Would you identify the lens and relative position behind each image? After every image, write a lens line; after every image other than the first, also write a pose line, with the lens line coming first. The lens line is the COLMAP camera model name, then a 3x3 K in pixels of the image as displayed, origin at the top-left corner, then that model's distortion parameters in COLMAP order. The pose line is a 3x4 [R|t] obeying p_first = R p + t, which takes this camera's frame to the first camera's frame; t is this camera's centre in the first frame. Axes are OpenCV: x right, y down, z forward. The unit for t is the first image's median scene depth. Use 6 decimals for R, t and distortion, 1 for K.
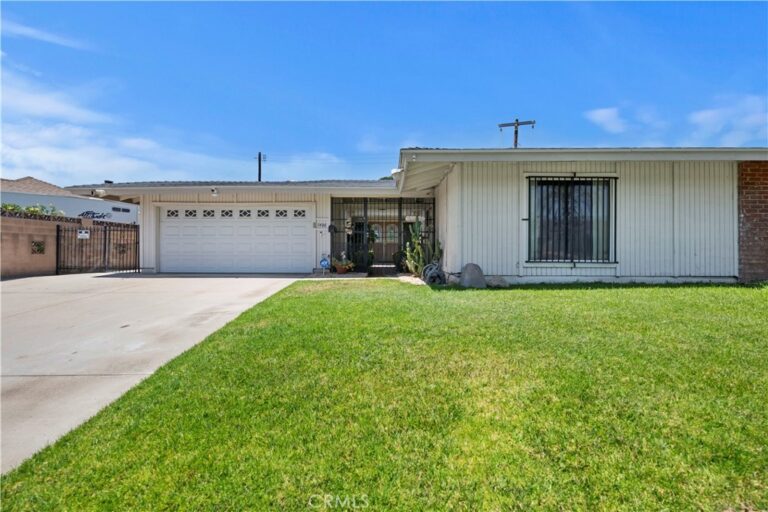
lens RADIAL K [[331.6, 0, 384.0], [0, 331.6, 256.0], [0, 0, 1]] dist [-0.000261, 0.000453]
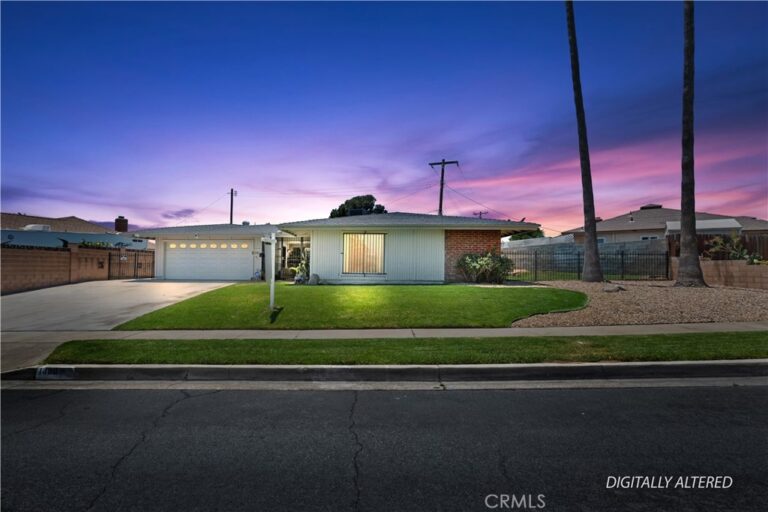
lens RADIAL K [[408.7, 0, 384.0], [0, 408.7, 256.0], [0, 0, 1]] dist [-0.003152, -0.000260]
pose [[0.999403, 0.003522, -0.034382, 0.561825], [-0.005079, 0.998961, -0.045280, 0.017764], [0.034187, 0.045427, 0.998382, -1.132728]]
